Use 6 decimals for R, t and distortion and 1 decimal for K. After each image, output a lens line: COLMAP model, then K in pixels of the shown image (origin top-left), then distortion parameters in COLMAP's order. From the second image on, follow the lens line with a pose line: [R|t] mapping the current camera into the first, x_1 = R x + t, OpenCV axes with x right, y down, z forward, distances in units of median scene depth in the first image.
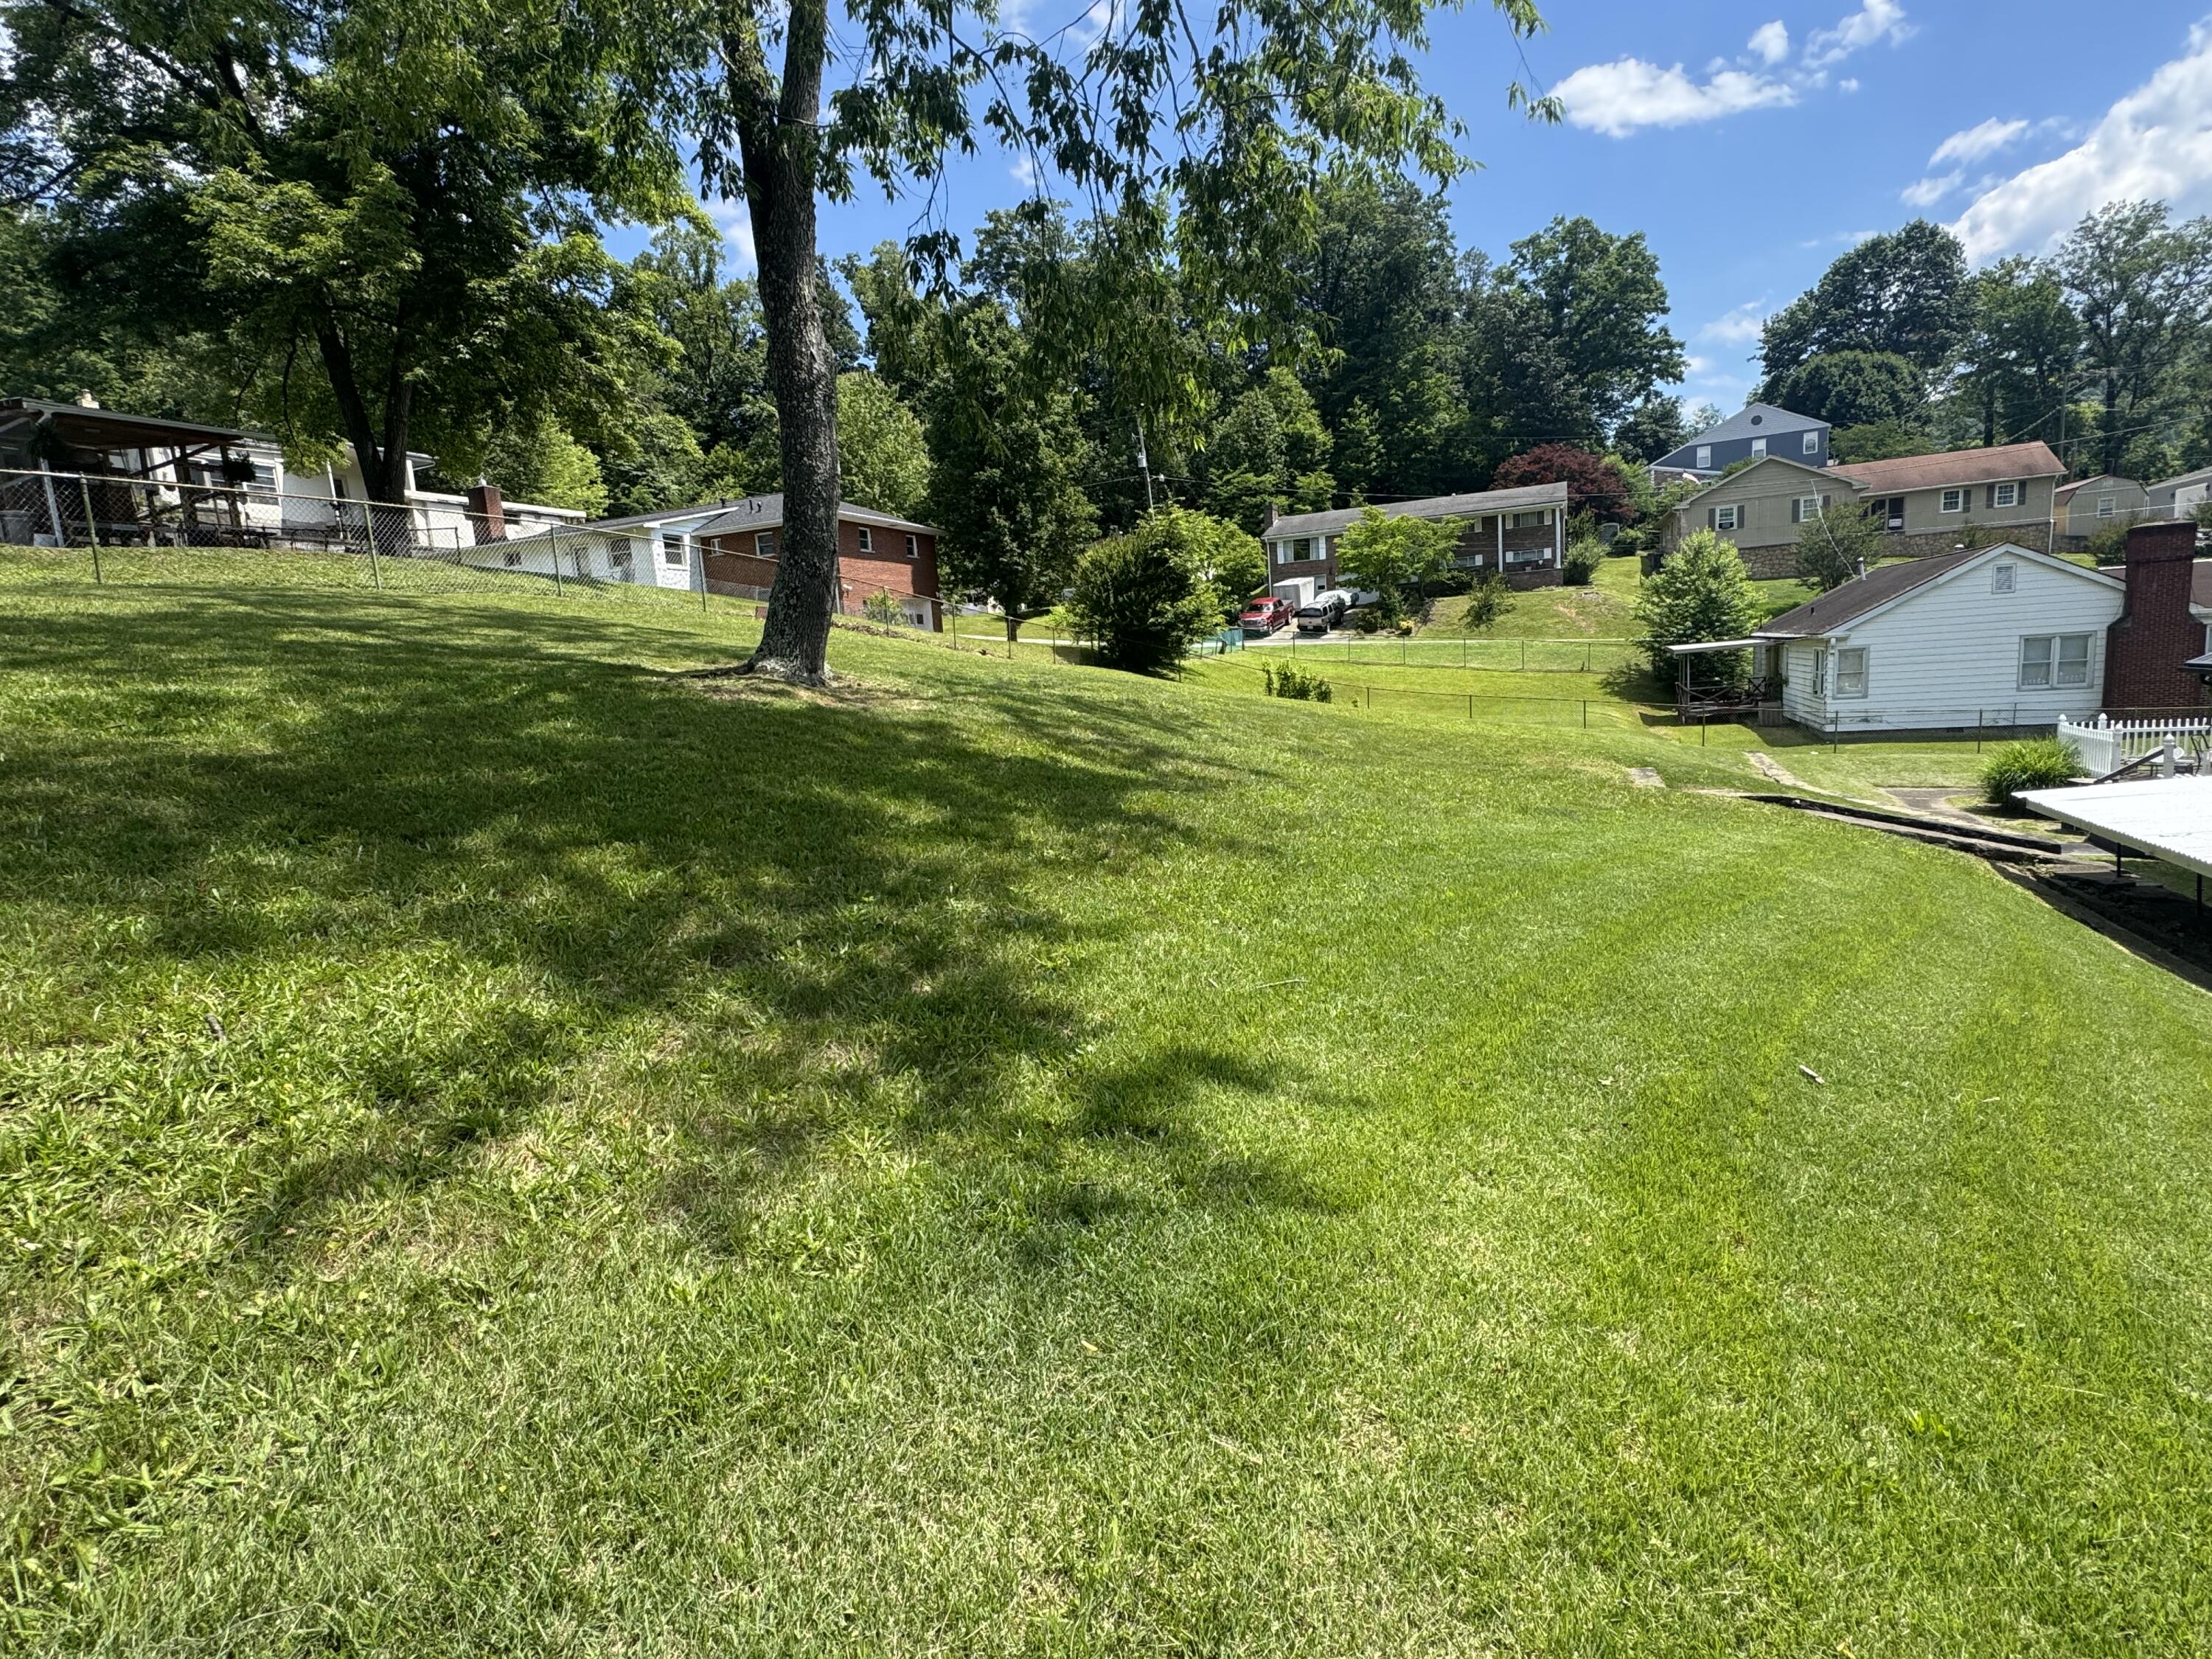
lens RADIAL K [[1106.3, 0, 1103.1], [0, 1106.3, 826.5], [0, 0, 1]] dist [-0.007973, 0.000763]
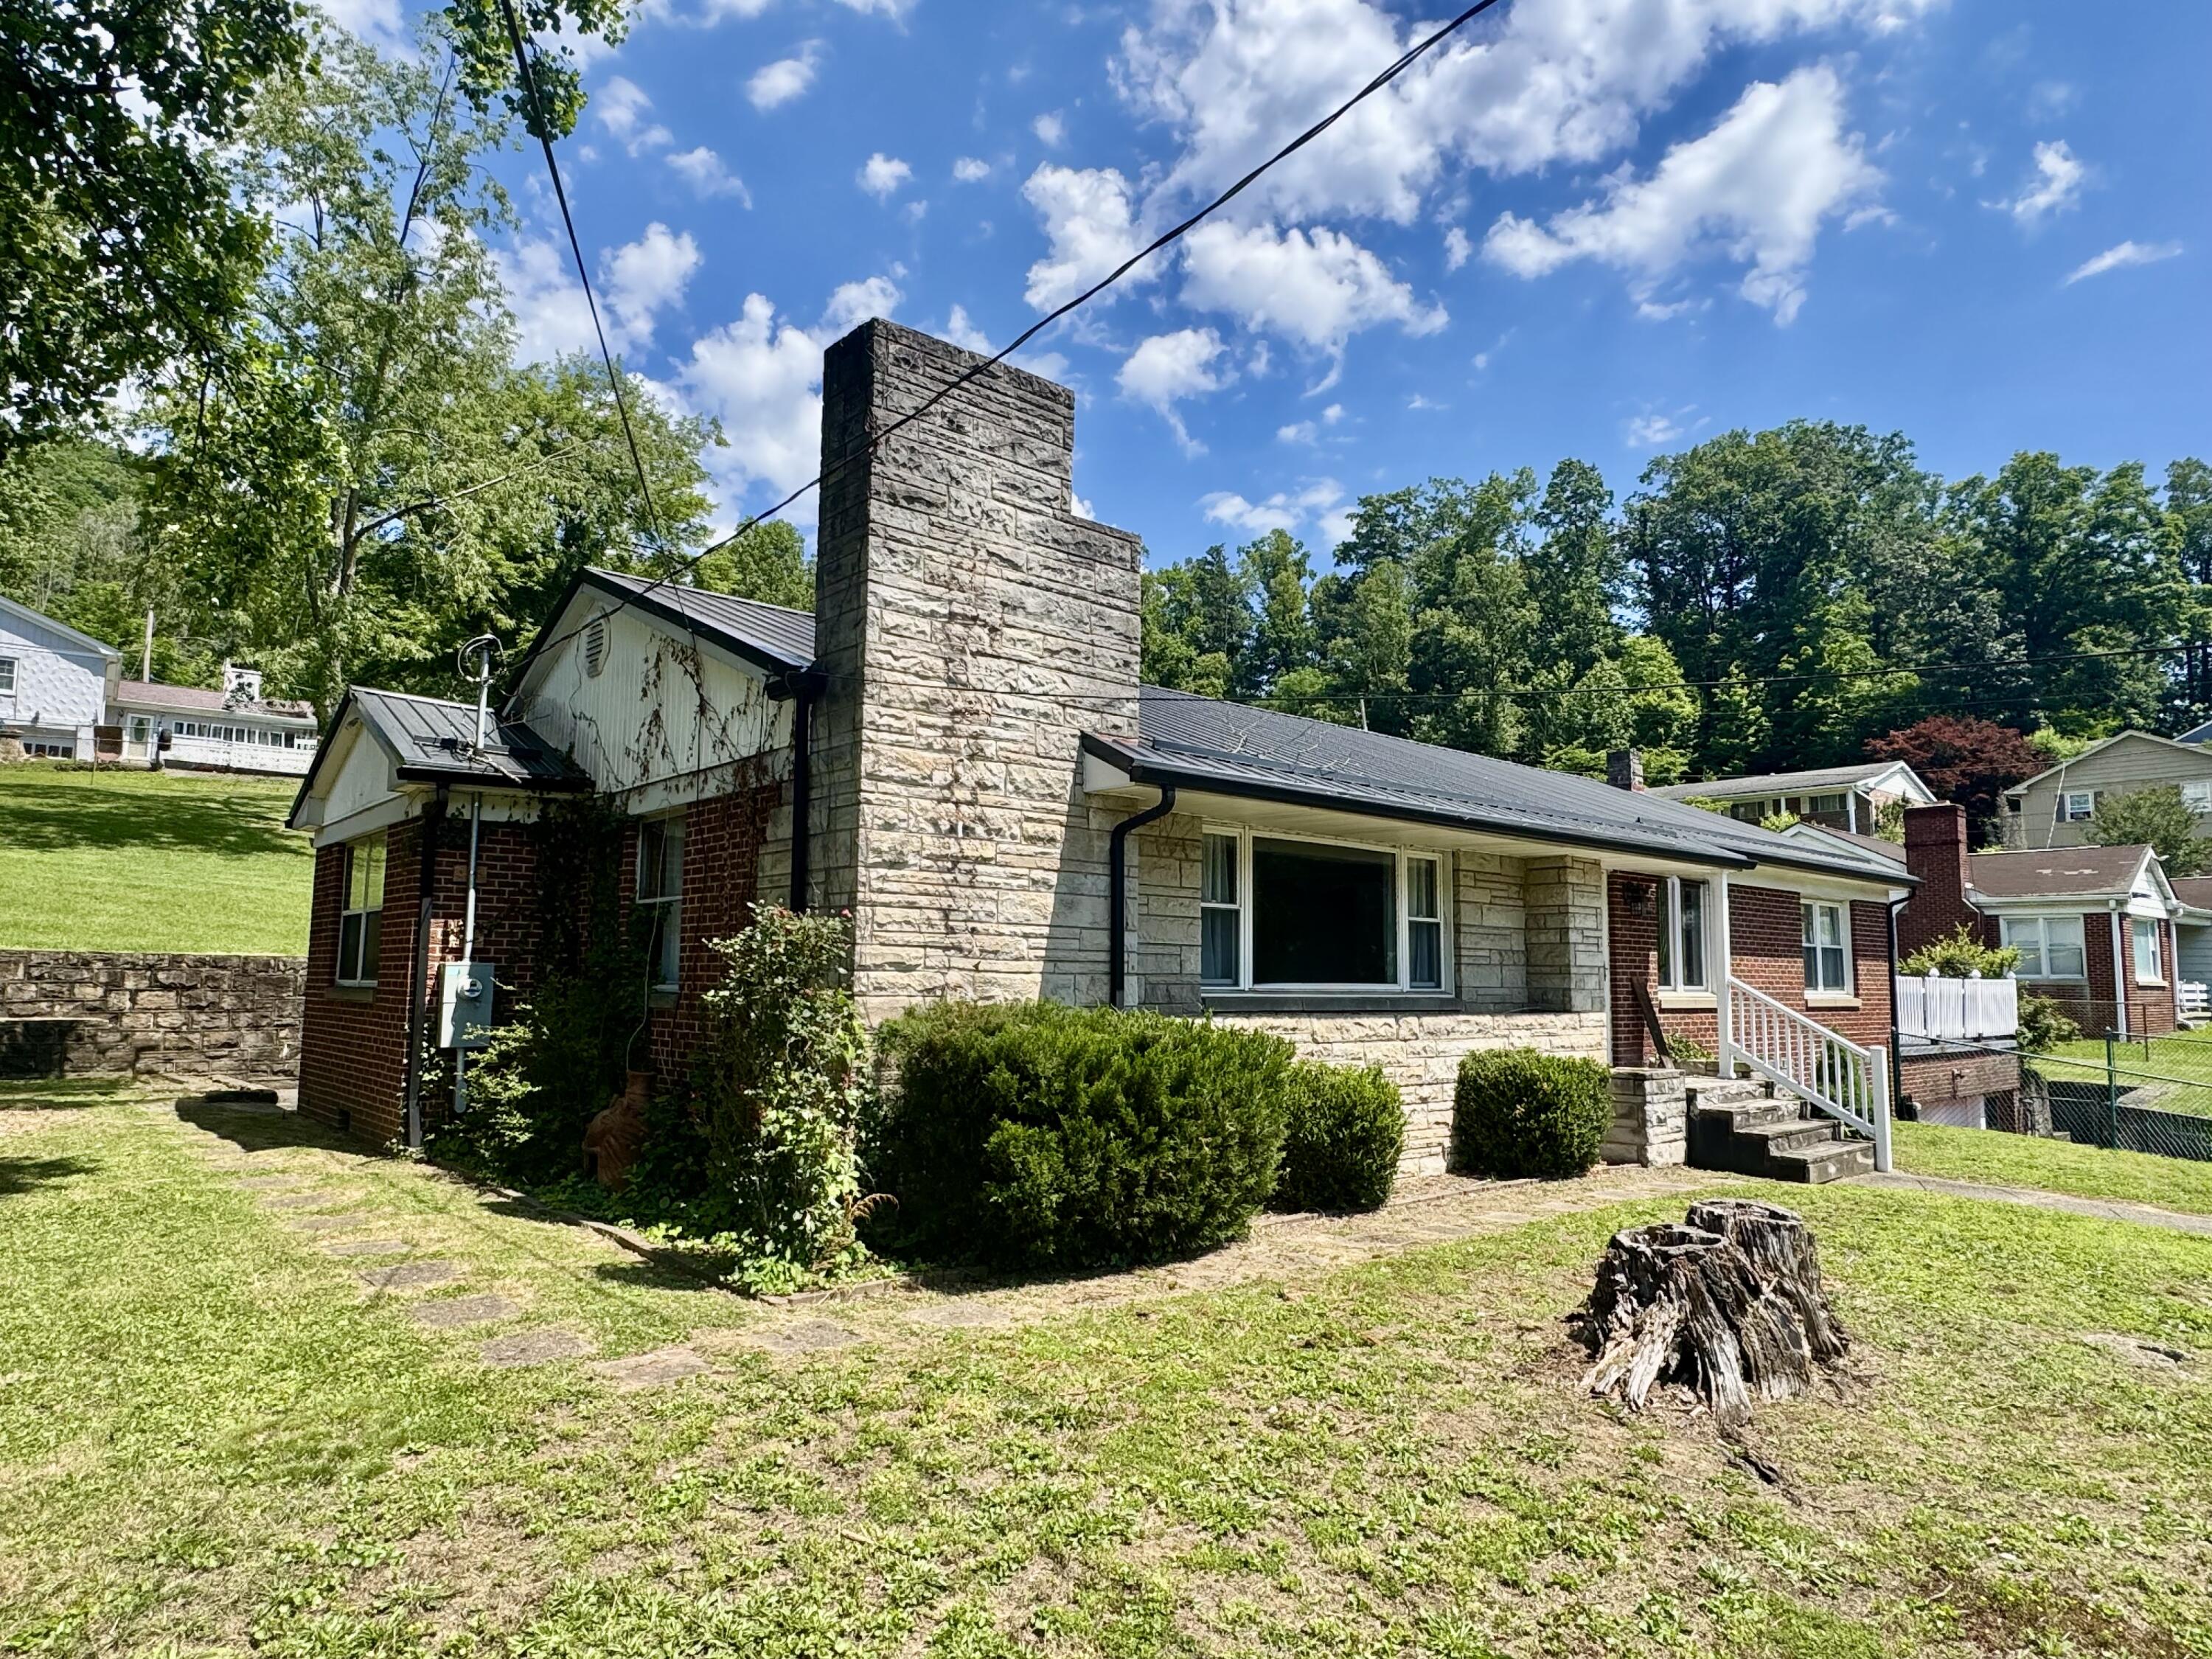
lens RADIAL K [[1315.9, 0, 1097.2], [0, 1315.9, 835.3], [0, 0, 1]] dist [-0.022456, 0.009830]
pose [[0.894951, 0.034479, -0.444829, 0.255763], [-0.139455, 0.968673, -0.205486, 0.022807], [0.423809, 0.245934, 0.871724, -0.079726]]
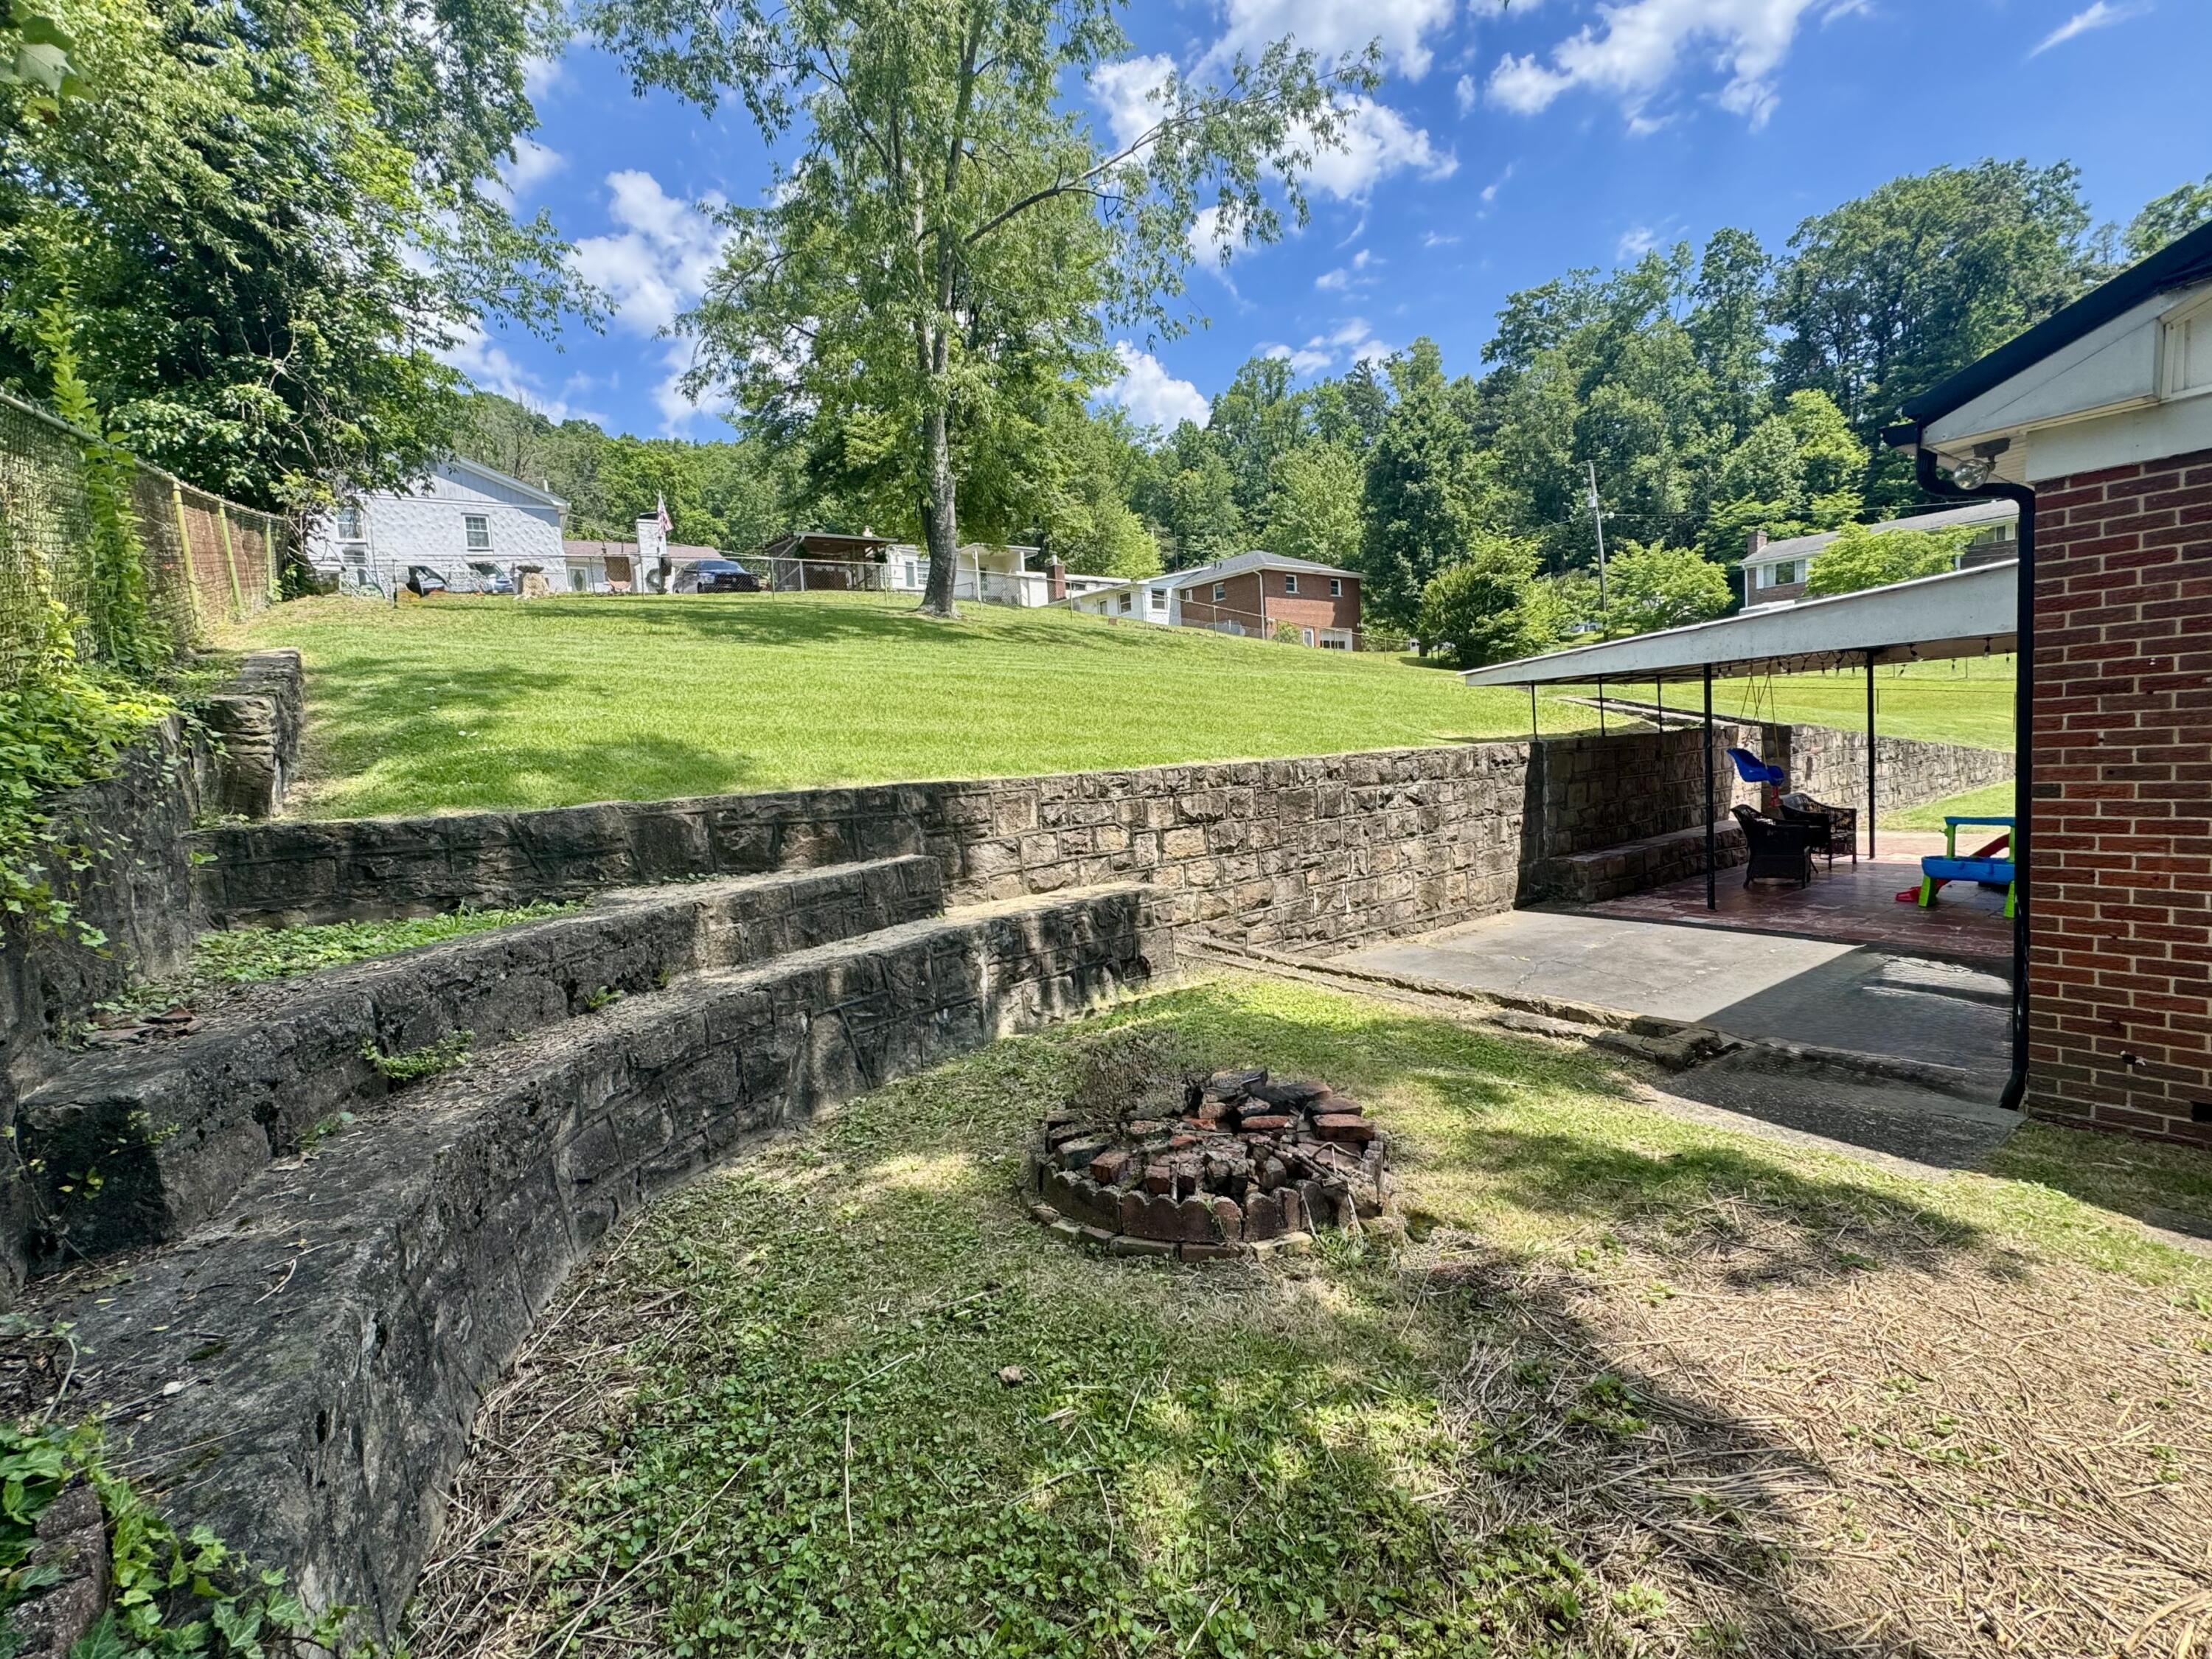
lens RADIAL K [[975.7, 0, 1106.8], [0, 975.7, 830.3], [0, 0, 1]] dist [0.001165, -0.001287]
pose [[0.858316, 0.065078, -0.508977, 0.097588], [-0.077719, 0.996969, -0.003589, 0.025664], [0.507201, 0.042638, 0.860772, -0.047010]]
